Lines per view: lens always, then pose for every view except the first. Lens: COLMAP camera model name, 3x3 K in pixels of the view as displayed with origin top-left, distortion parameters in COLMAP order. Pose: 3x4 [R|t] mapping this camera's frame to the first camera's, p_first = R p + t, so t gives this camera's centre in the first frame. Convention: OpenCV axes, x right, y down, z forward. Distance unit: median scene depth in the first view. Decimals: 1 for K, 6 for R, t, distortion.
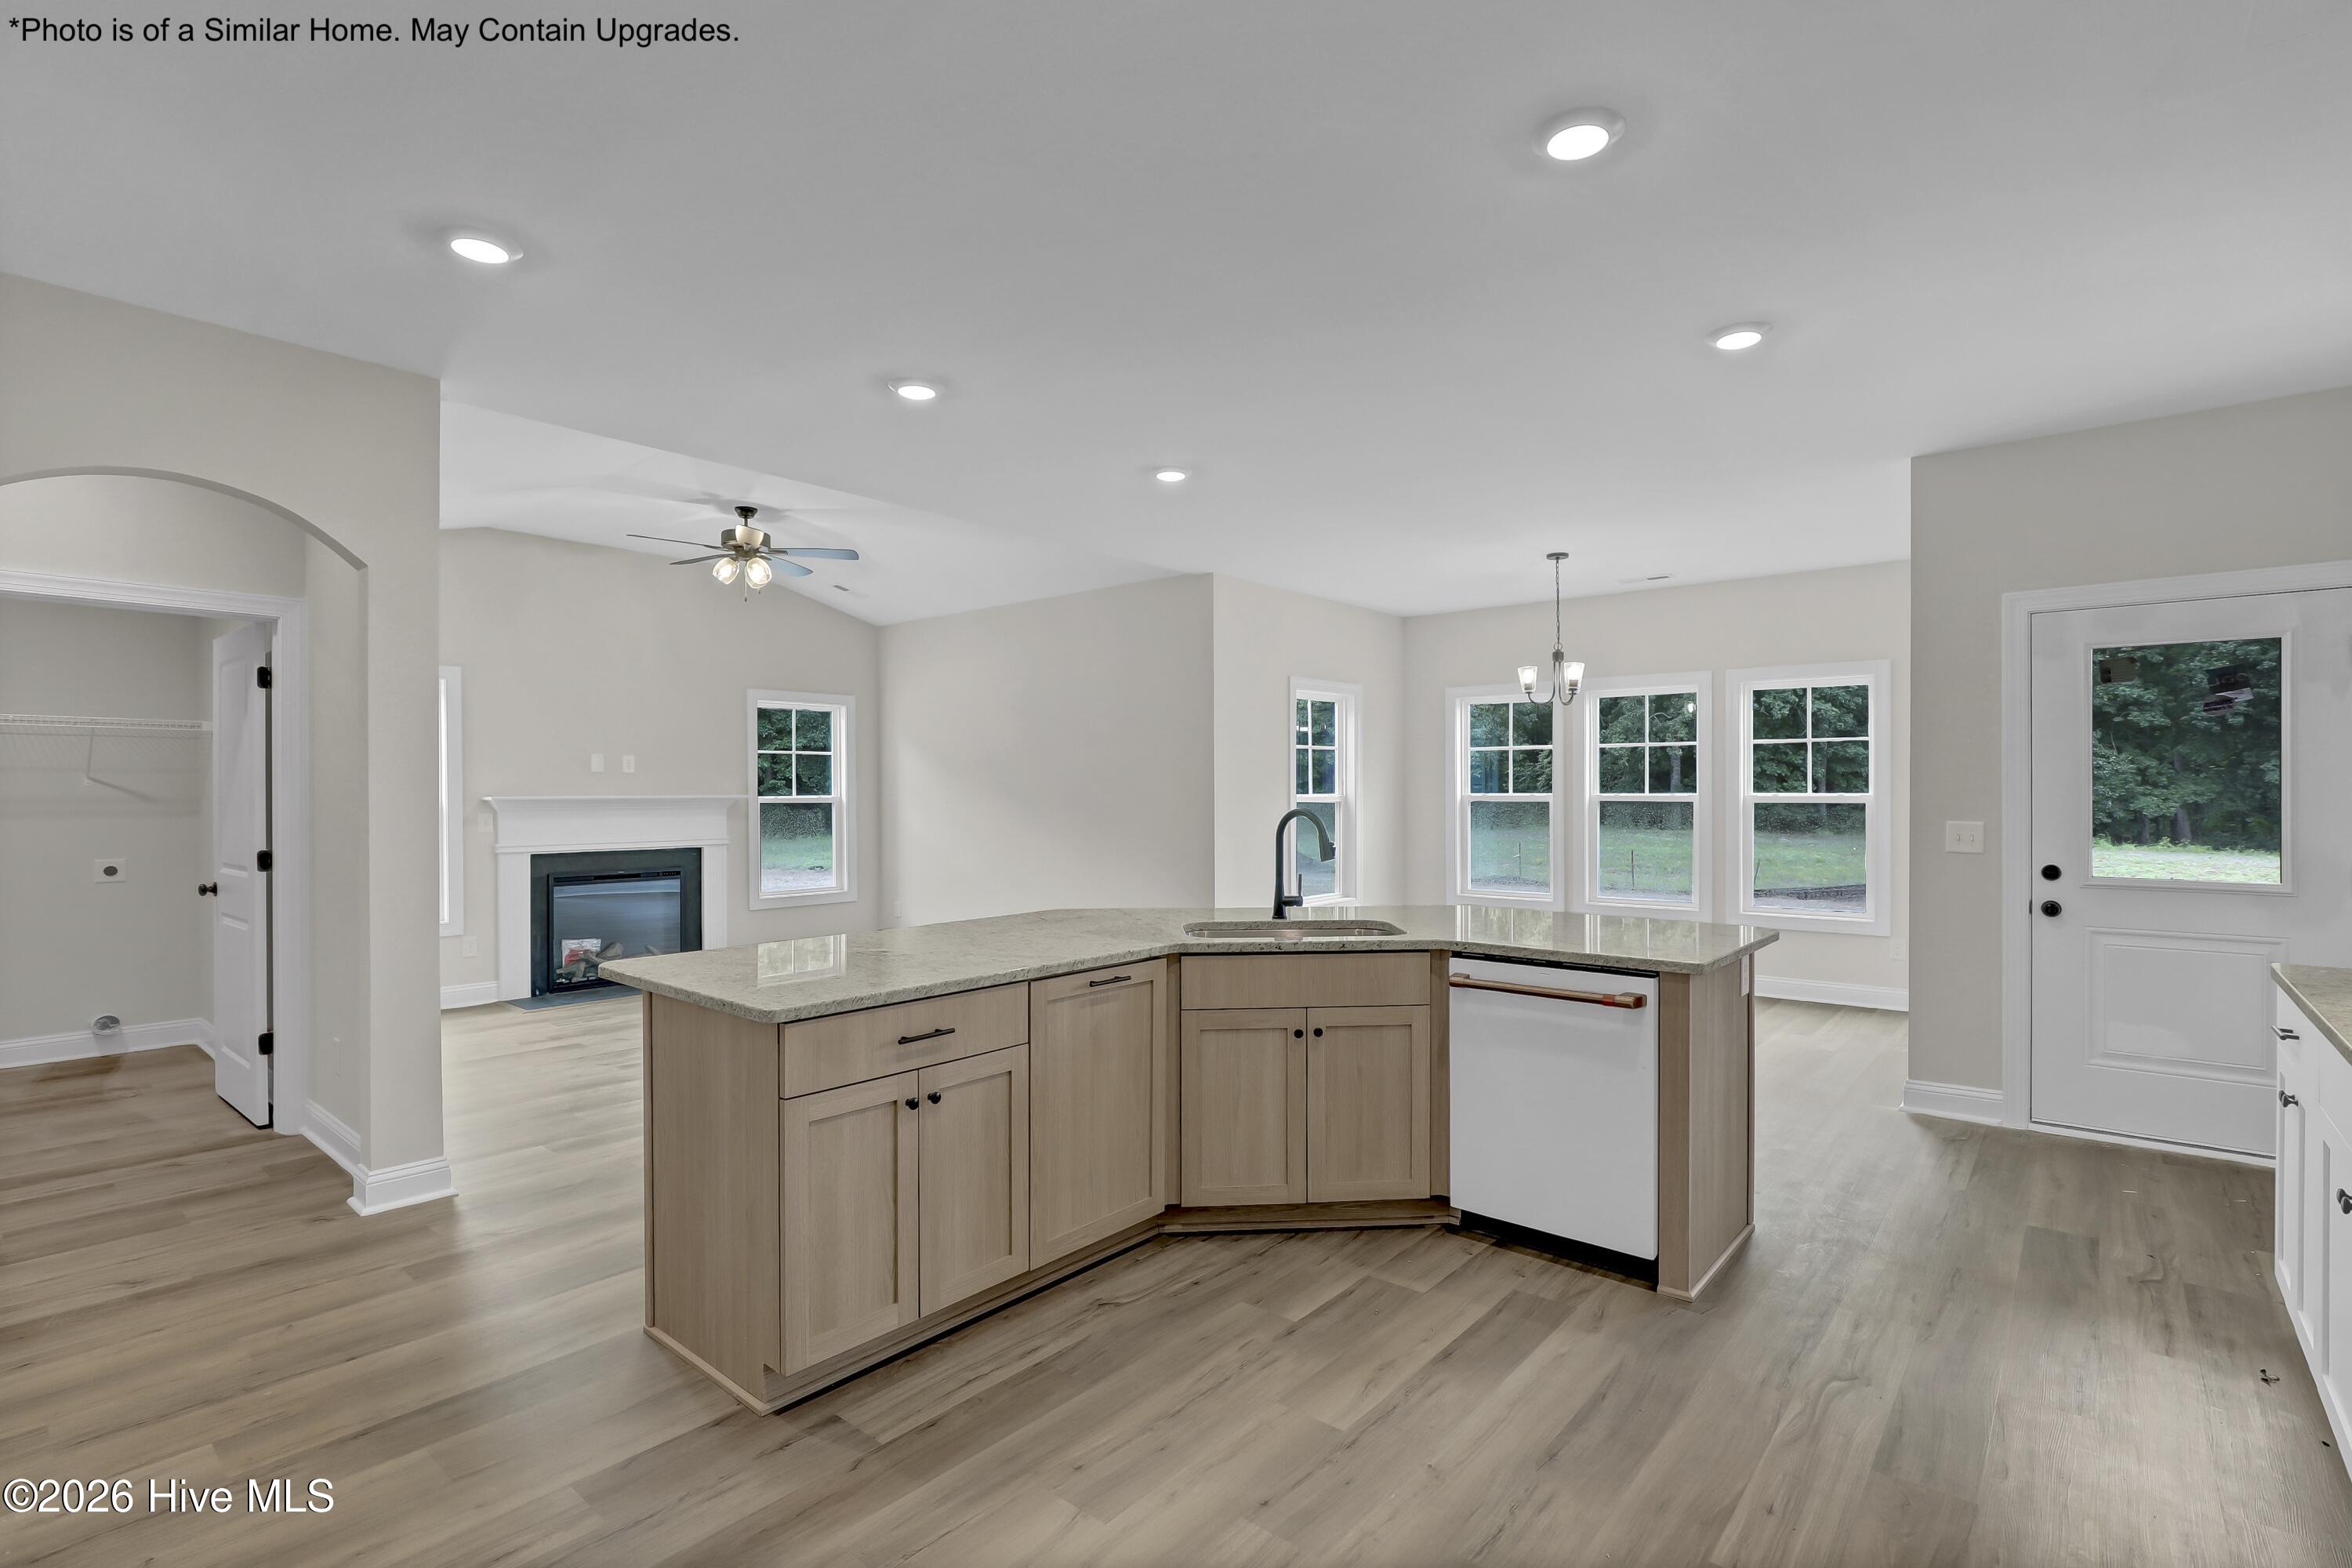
lens RADIAL K [[1088.5, 0, 1195.1], [0, 1088.5, 794.8], [0, 0, 1]] dist [-0.004003, -0.000162]
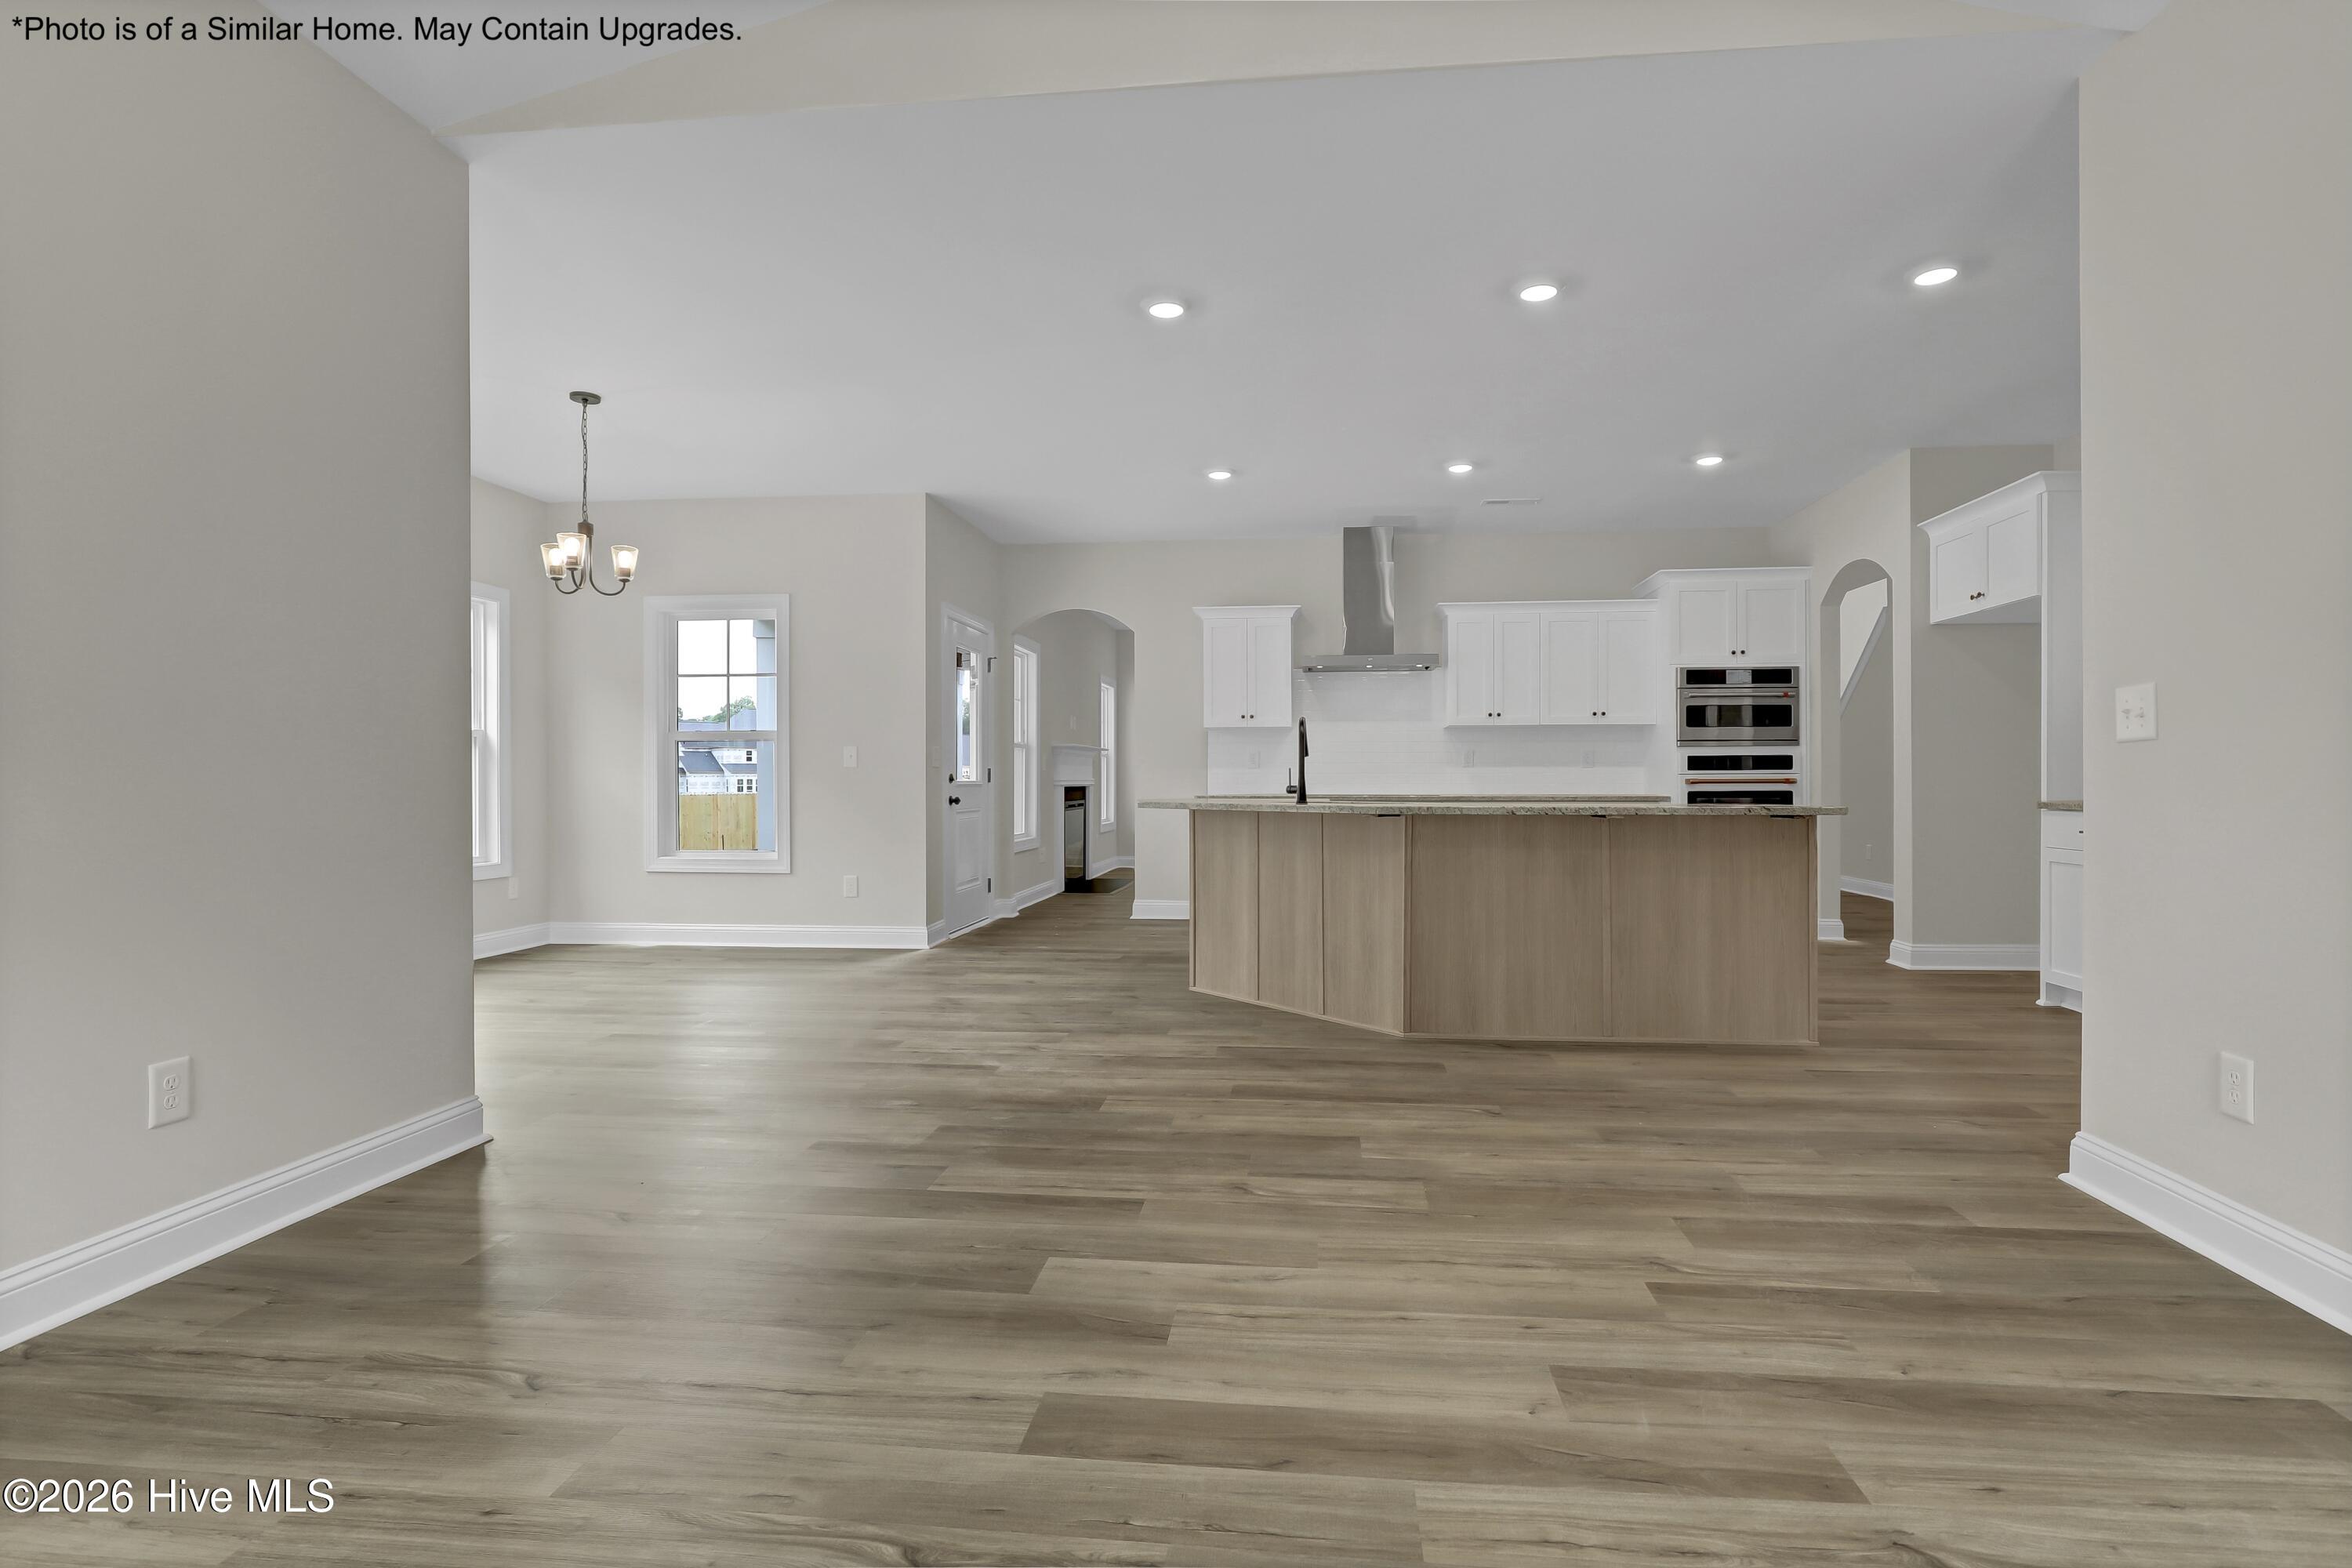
lens RADIAL K [[1161.8, 0, 1176.0], [0, 1161.8, 784.0], [0, 0, 1]] dist [-0.005587, -0.000267]
pose [[-0.543417, 0.003113, 0.839457, -0.543442], [0.008434, 0.999963, 0.001752, 0.048711], [-0.839420, 0.008032, -0.543423, 1.034053]]
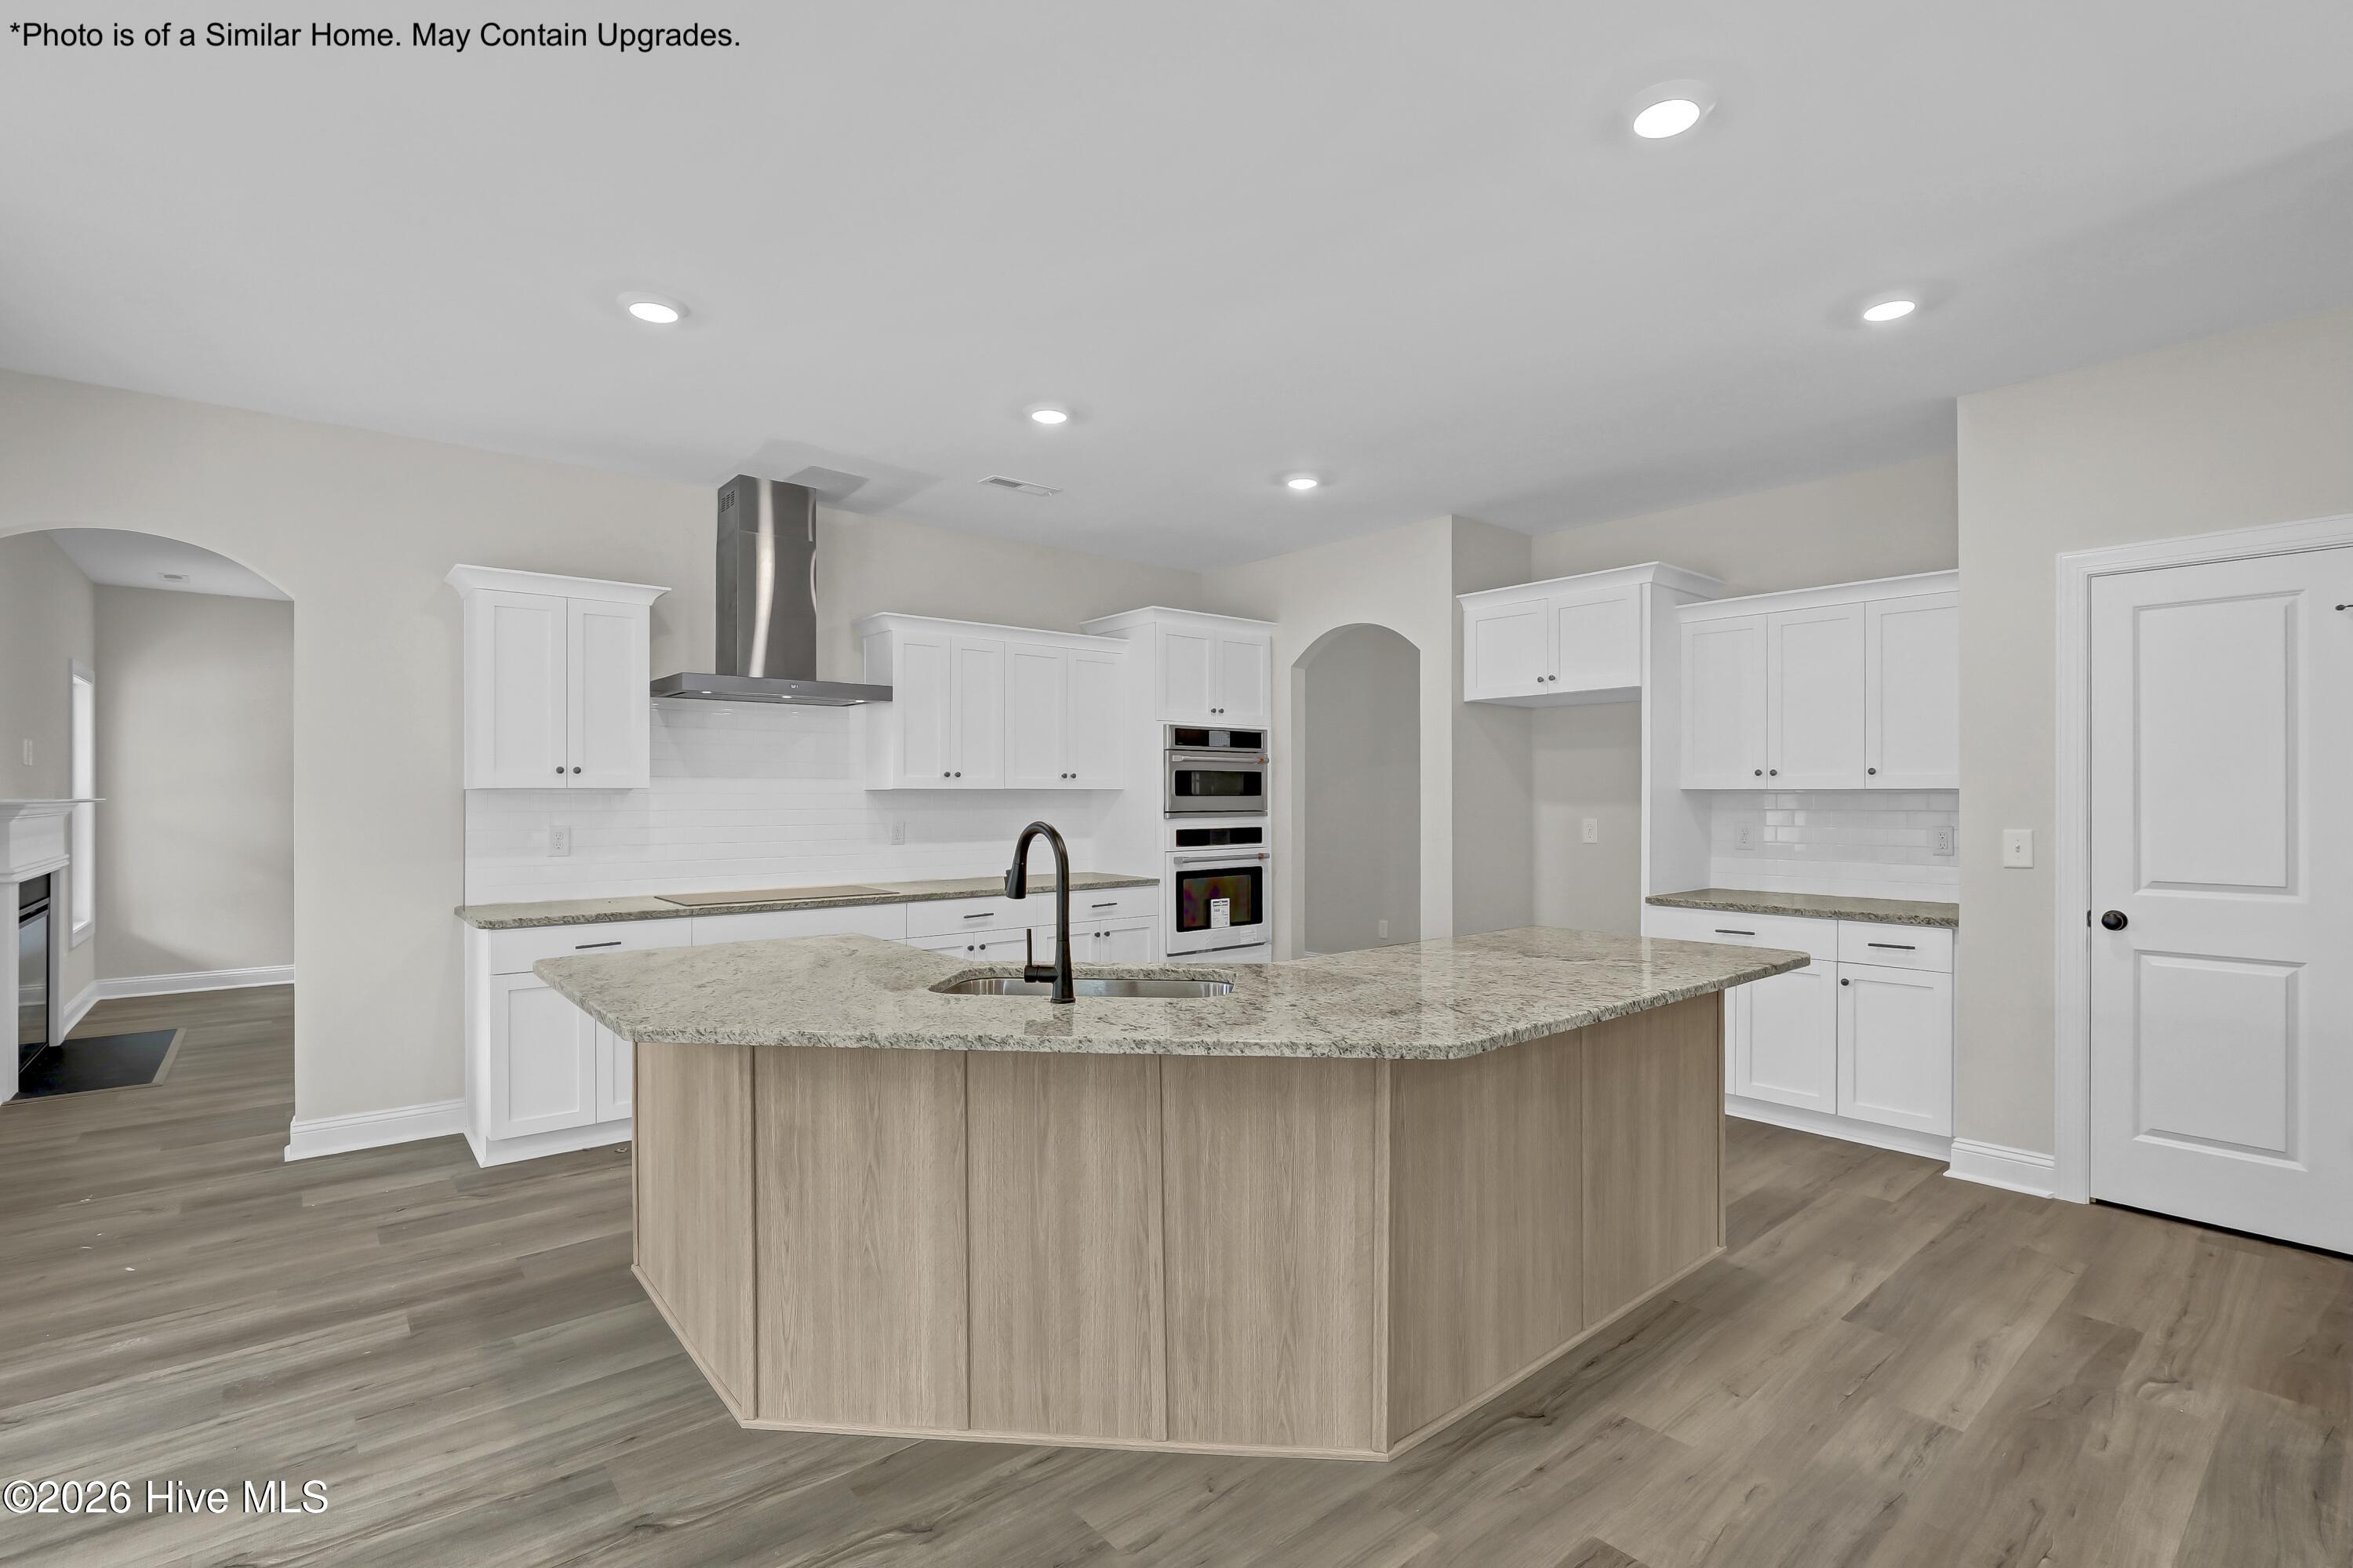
lens RADIAL K [[1089.0, 0, 1195.6], [0, 1089.0, 794.8], [0, 0, 1]] dist [-0.004003, -0.000162]
pose [[-0.985147, 0.005334, 0.171631, -0.058985], [0.006361, 0.999965, 0.005430, -0.003602], [-0.171596, 0.006441, -0.985146, 0.890667]]
